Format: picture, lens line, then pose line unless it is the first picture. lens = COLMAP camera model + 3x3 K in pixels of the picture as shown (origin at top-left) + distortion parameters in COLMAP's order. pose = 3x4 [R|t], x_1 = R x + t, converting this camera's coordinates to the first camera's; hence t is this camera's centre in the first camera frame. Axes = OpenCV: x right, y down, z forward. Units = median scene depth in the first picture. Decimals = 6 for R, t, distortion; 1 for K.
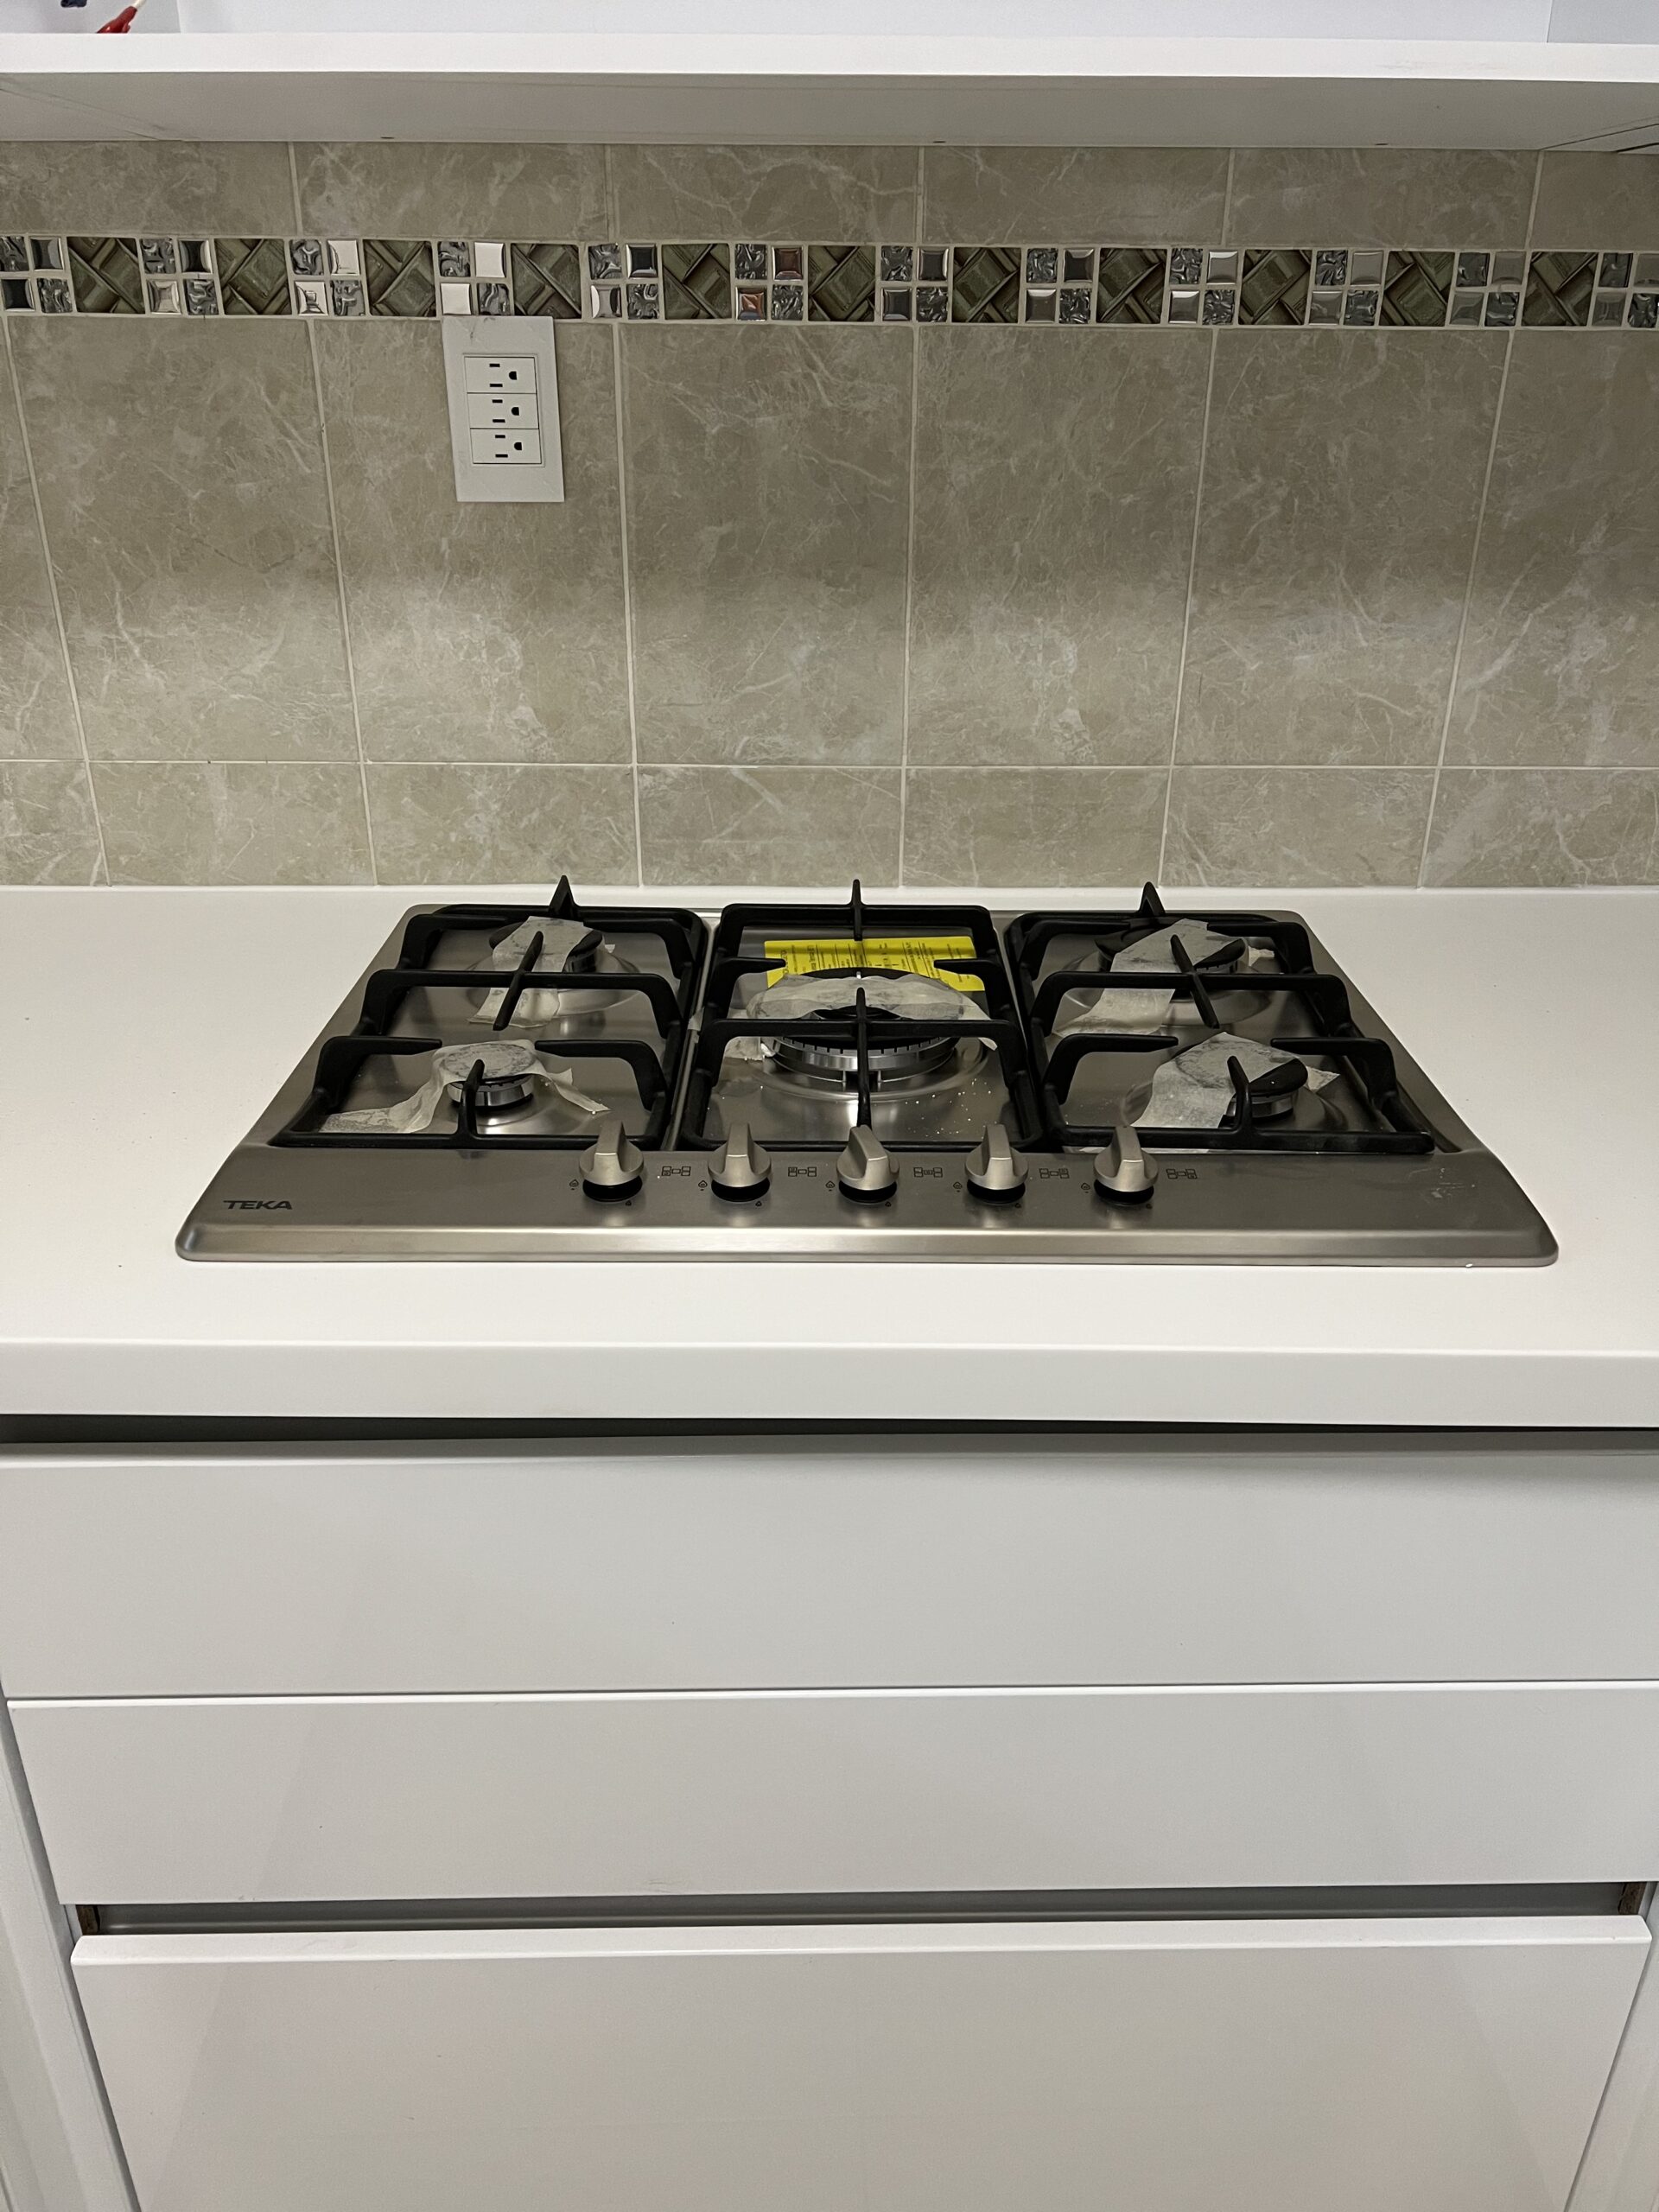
lens RADIAL K [[1685.2, 0, 835.4], [0, 1685.2, 1113.8], [0, 0, 1]] dist [0.033471, -0.037669]
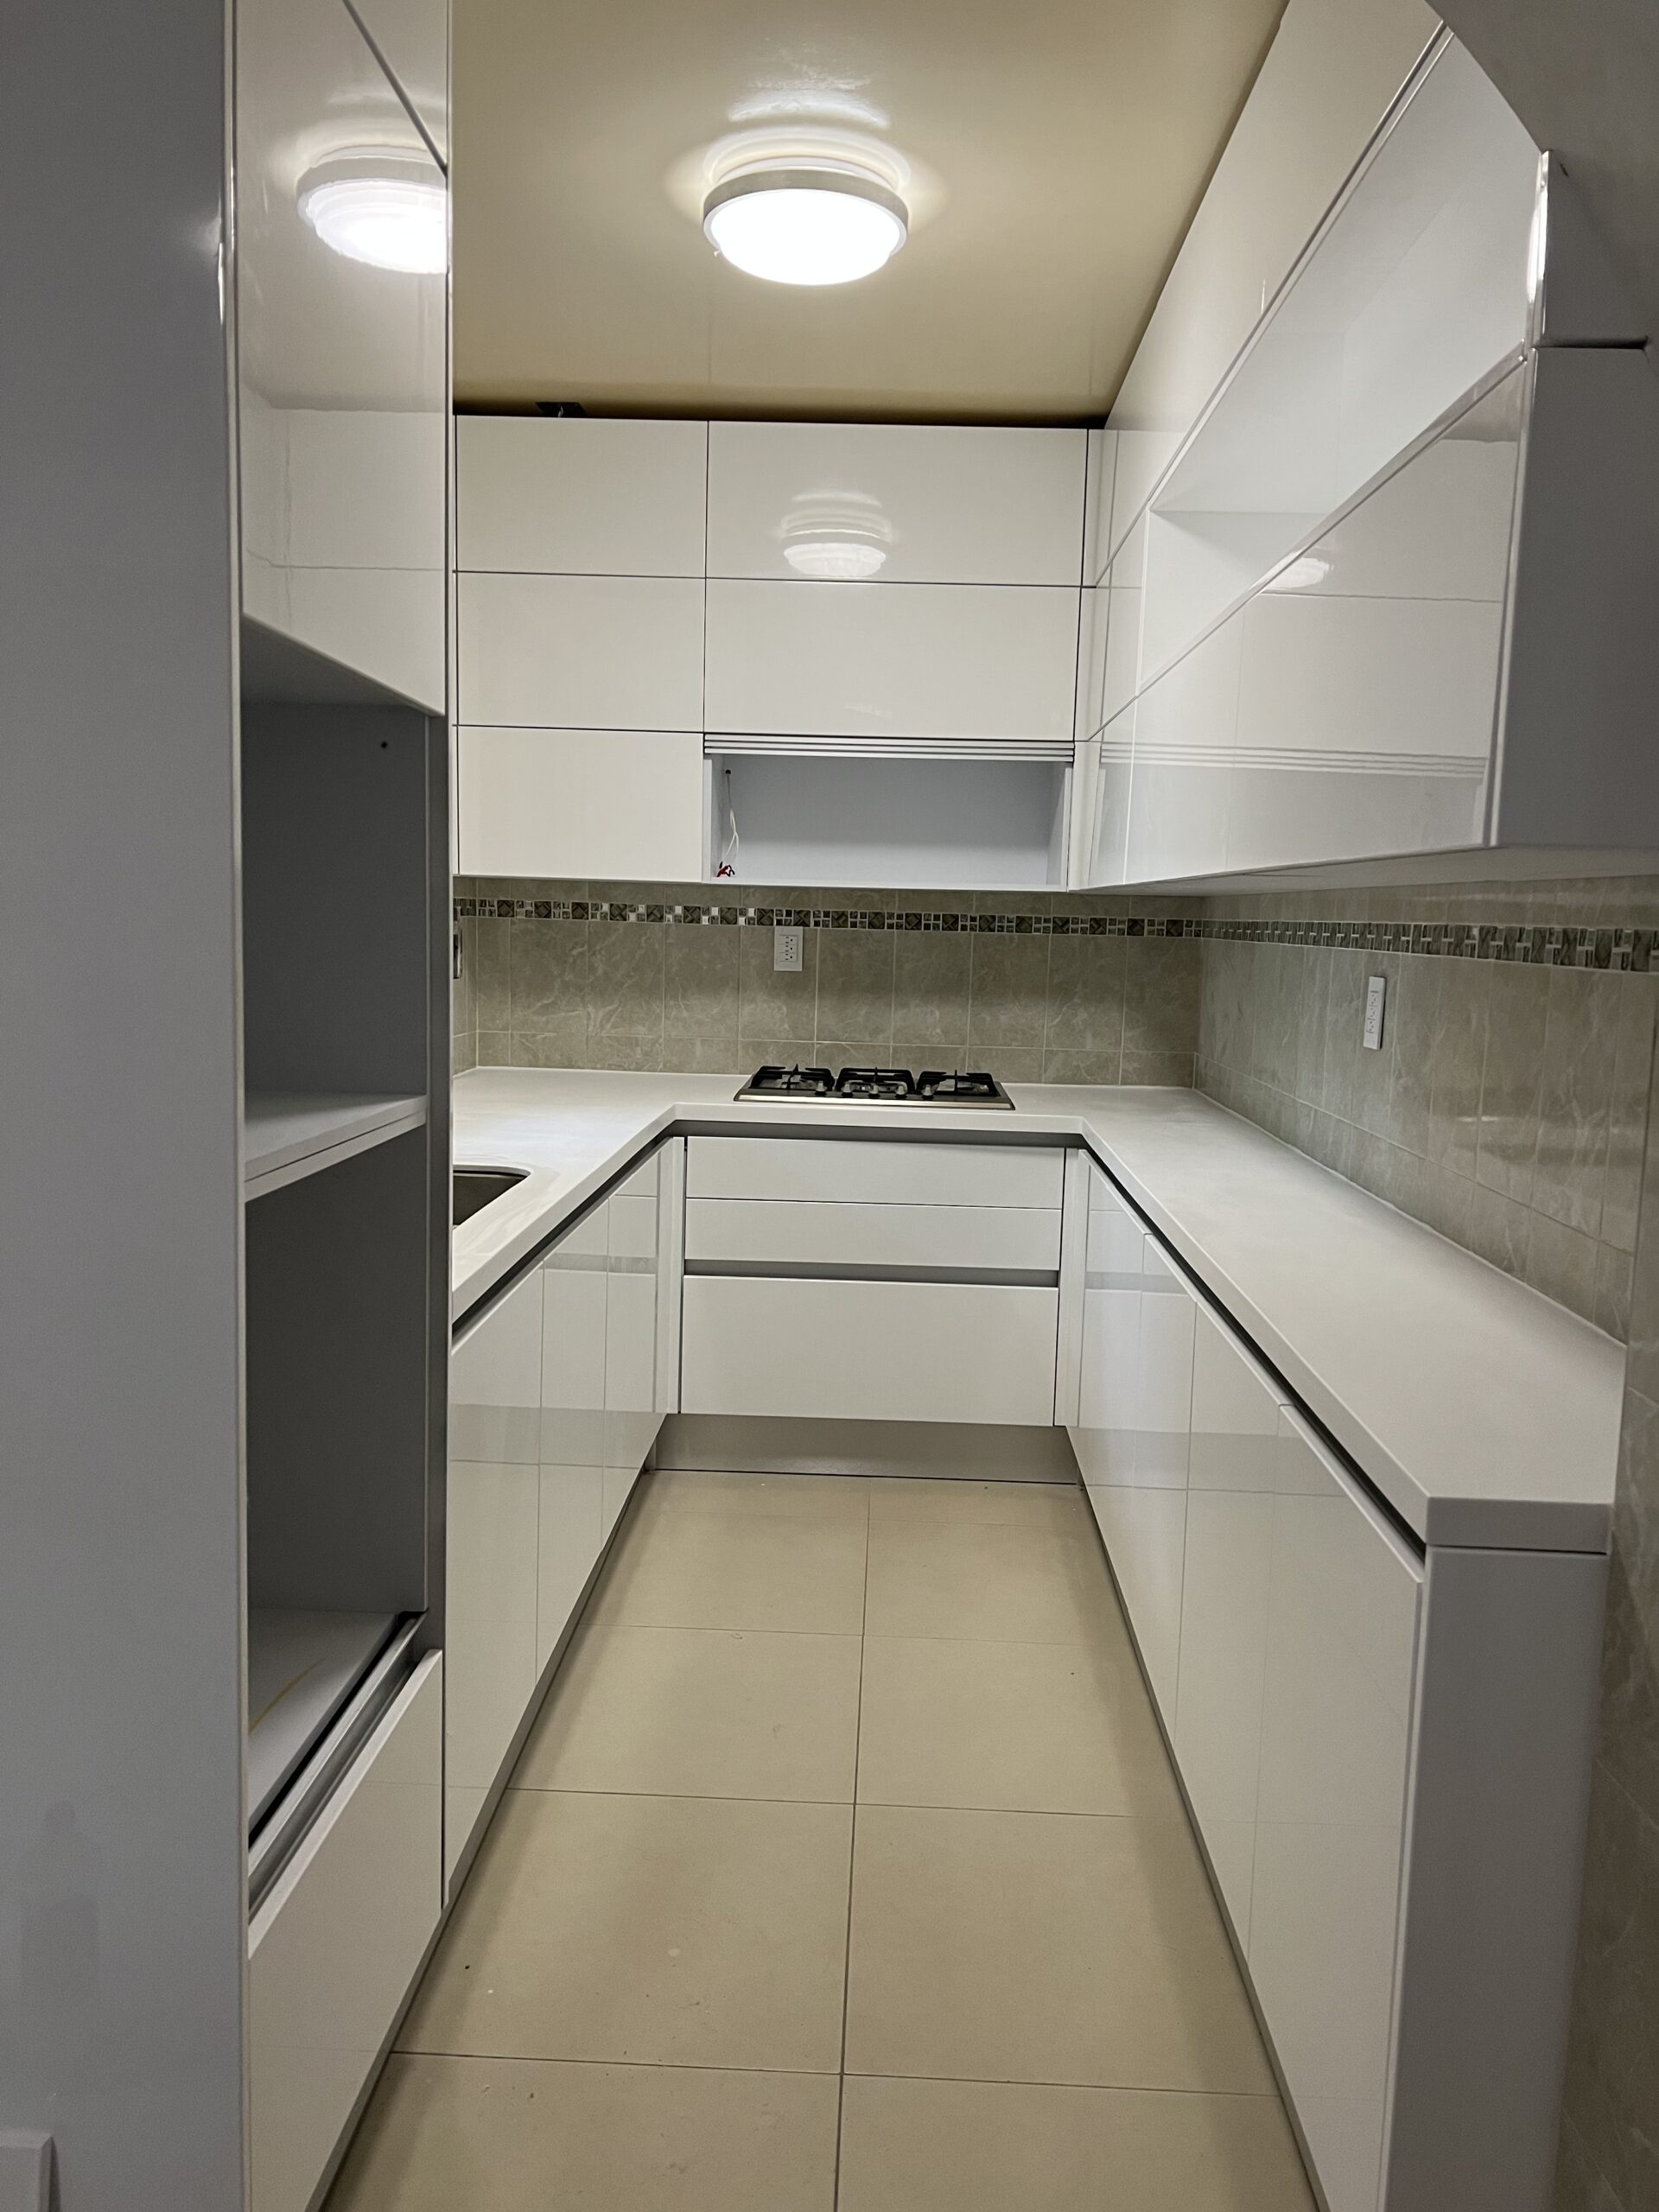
lens RADIAL K [[1632.6, 0, 832.9], [0, 1632.6, 1126.1], [0, 0, 1]] dist [0.150232, -0.003040]
pose [[0.998771, 0.026185, -0.042079, 0.071874], [-0.037782, 0.951760, -0.304507, 1.080180], [0.032075, 0.305723, 0.951580, -2.373225]]
